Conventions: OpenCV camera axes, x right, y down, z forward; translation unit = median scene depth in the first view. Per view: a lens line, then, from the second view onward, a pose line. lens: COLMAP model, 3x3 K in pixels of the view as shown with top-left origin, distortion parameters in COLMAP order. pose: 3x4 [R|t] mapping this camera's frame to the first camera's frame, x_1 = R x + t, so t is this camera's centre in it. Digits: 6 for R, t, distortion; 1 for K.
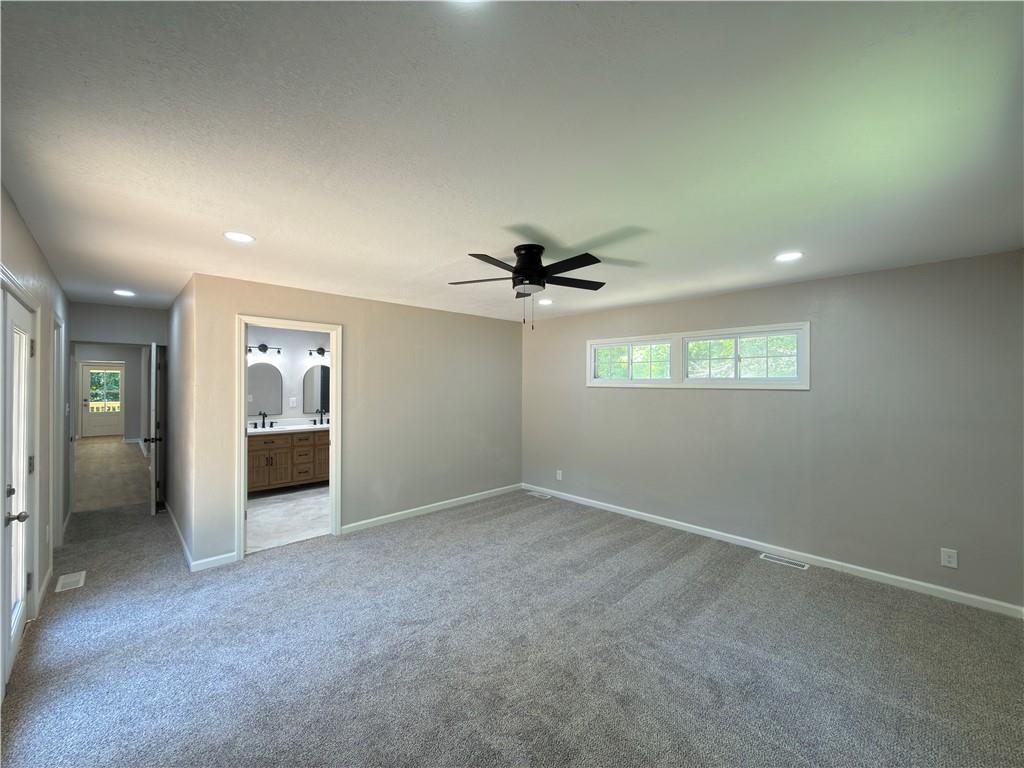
lens RADIAL K [[407.9, 0, 512.4], [0, 407.9, 383.7], [0, 0, 1]] dist [-0.001040, 0.000096]
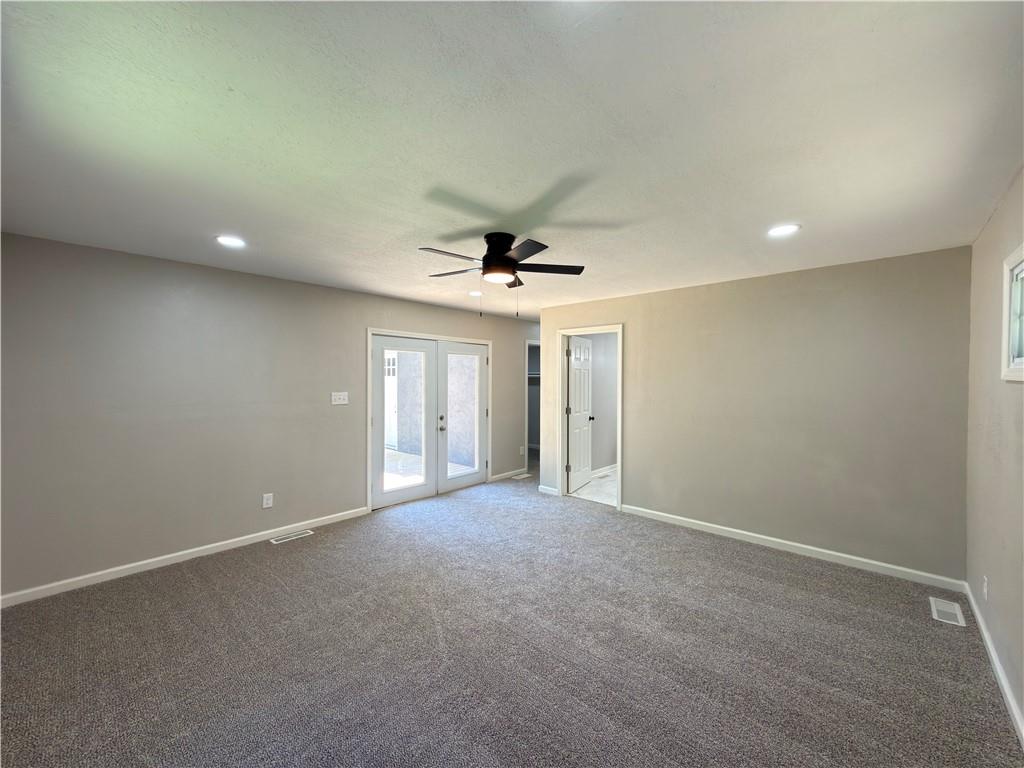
lens RADIAL K [[407.9, 0, 512.4], [0, 407.9, 383.7], [0, 0, 1]] dist [-0.001040, 0.000096]
pose [[0.068099, 0.019339, -0.997491, 0.768525], [0.000587, 0.999811, 0.019425, -0.003419], [0.997678, -0.001909, 0.068075, 0.710045]]
